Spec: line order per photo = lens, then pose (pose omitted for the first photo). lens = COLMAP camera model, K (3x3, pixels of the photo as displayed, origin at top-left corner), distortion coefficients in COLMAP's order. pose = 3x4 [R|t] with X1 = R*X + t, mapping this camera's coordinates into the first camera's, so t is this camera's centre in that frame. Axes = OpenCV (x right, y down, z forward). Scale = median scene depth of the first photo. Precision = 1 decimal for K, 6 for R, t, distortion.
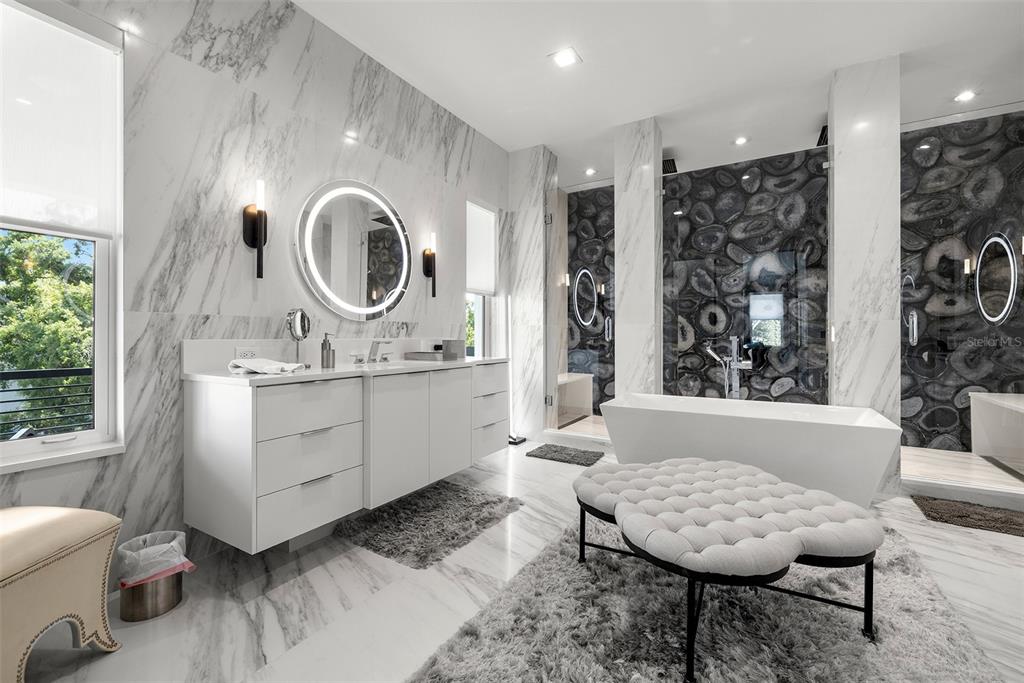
lens RADIAL K [[432.7, 0, 512.5], [0, 432.7, 335.4], [0, 0, 1]] dist [0.000600, -0.000472]
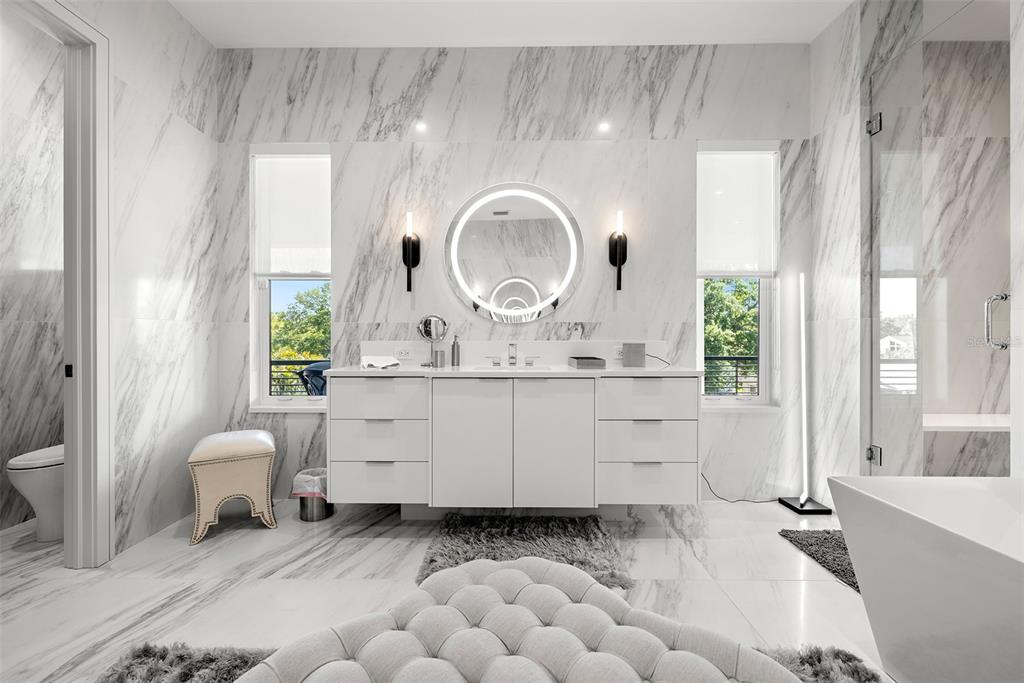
lens RADIAL K [[432.7, 0, 512.8], [0, 432.7, 342.3], [0, 0, 1]] dist [0.000600, -0.000472]
pose [[0.501093, 0.003261, -0.865387, 0.443354], [0.001695, 0.999987, 0.004750, 0.005343], [0.865392, -0.003847, 0.501081, 0.443320]]
